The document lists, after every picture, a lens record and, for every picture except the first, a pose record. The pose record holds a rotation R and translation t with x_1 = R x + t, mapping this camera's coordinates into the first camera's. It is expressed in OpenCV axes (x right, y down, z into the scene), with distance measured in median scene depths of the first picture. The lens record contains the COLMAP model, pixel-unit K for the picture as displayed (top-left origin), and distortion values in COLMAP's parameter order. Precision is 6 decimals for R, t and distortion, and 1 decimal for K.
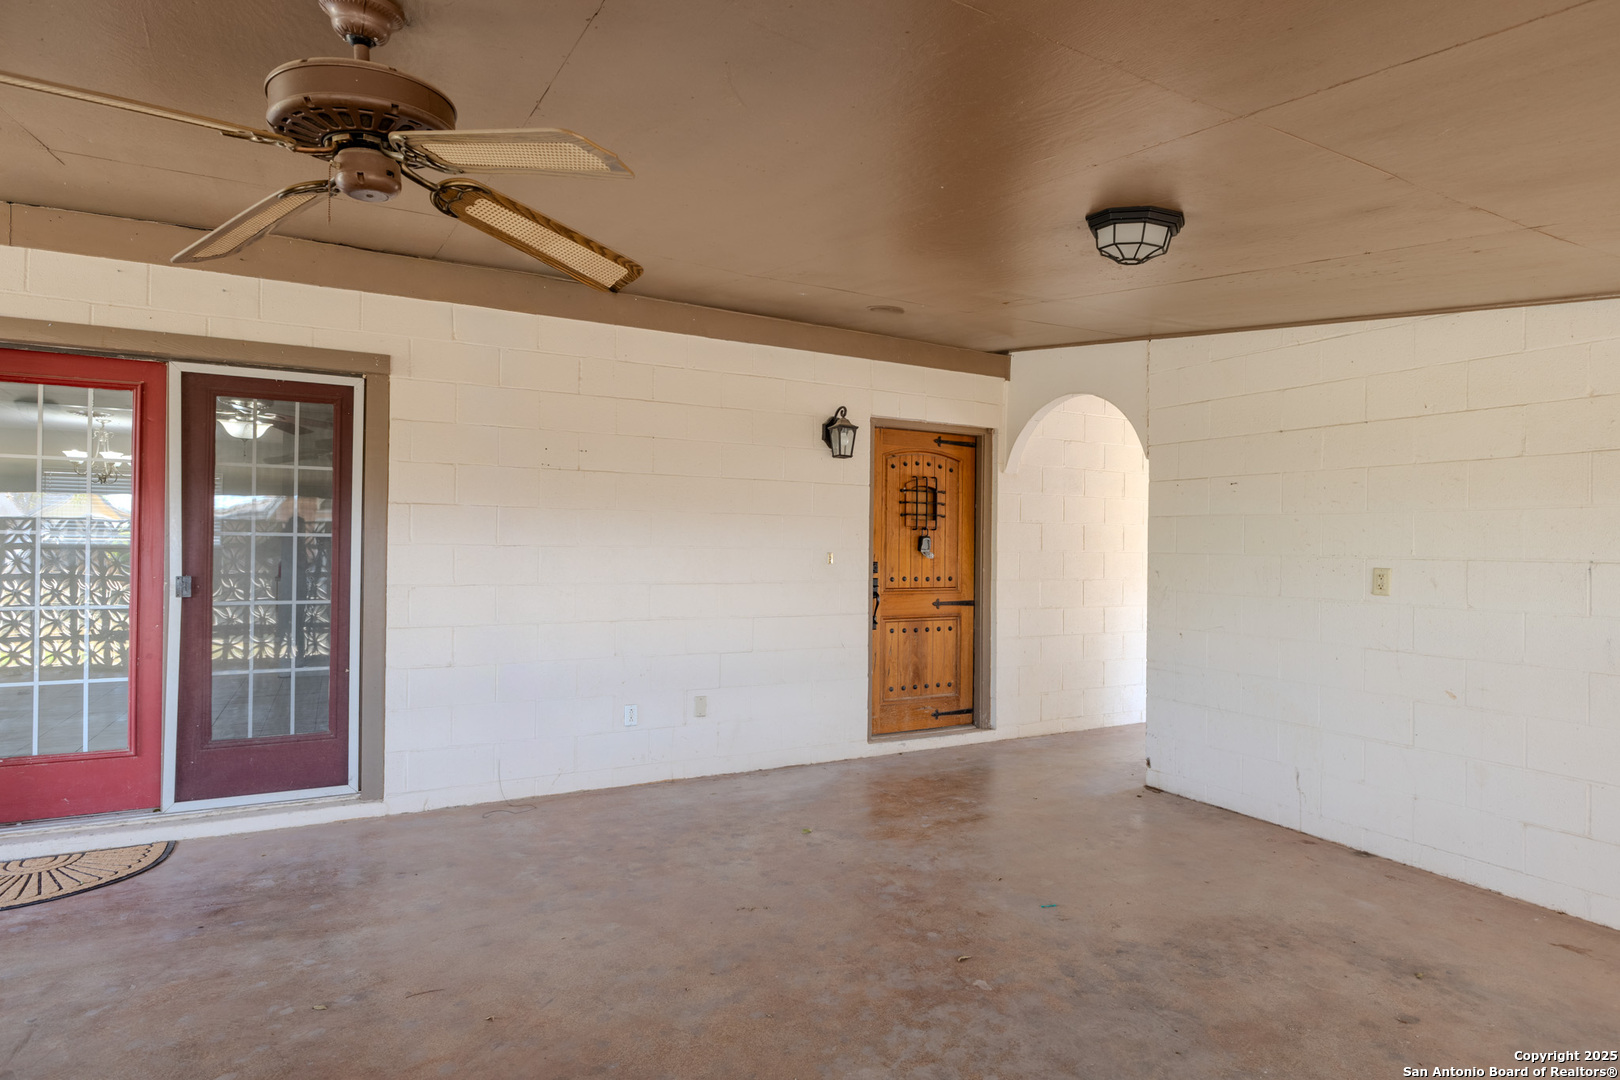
lens RADIAL K [[879.7, 0, 808.9], [0, 879.7, 544.9], [0, 0, 1]] dist [-0.000120, -0.001198]
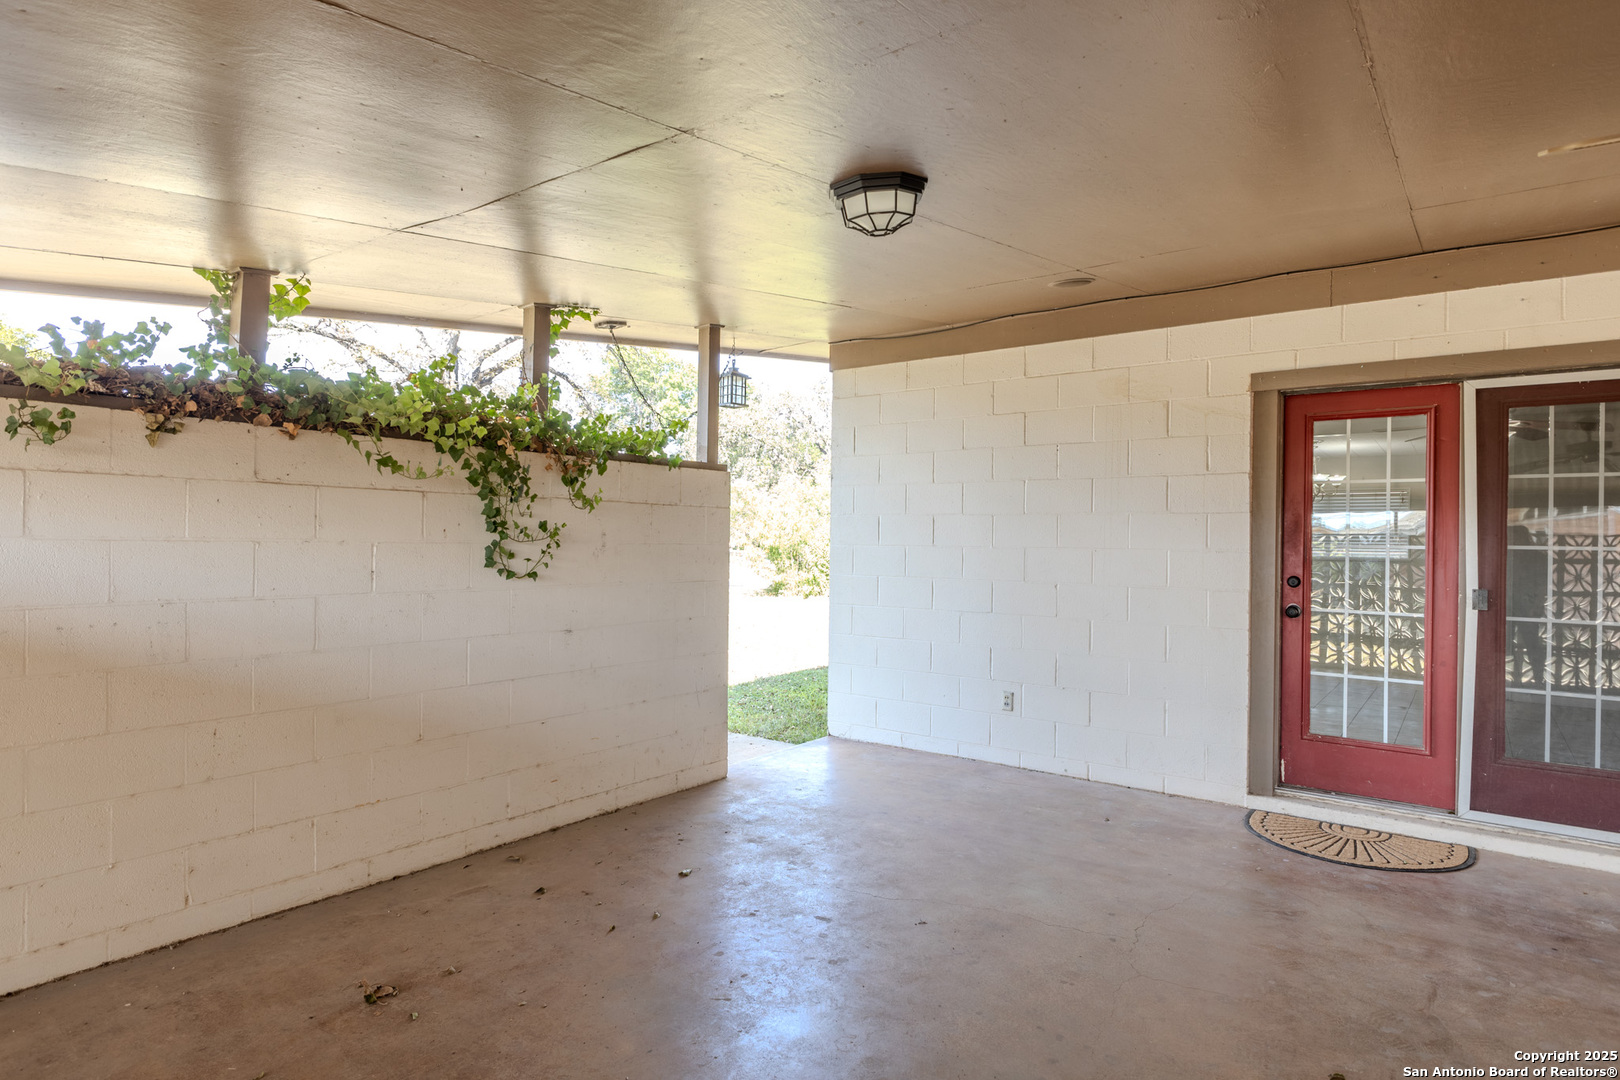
lens RADIAL K [[879.7, 0, 808.9], [0, 879.7, 544.9], [0, 0, 1]] dist [-0.000120, -0.001198]
pose [[0.426155, -0.002992, -0.904645, -0.122700], [-0.006667, 0.999957, -0.006448, -0.004415], [0.904626, 0.008779, 0.426117, -0.139034]]
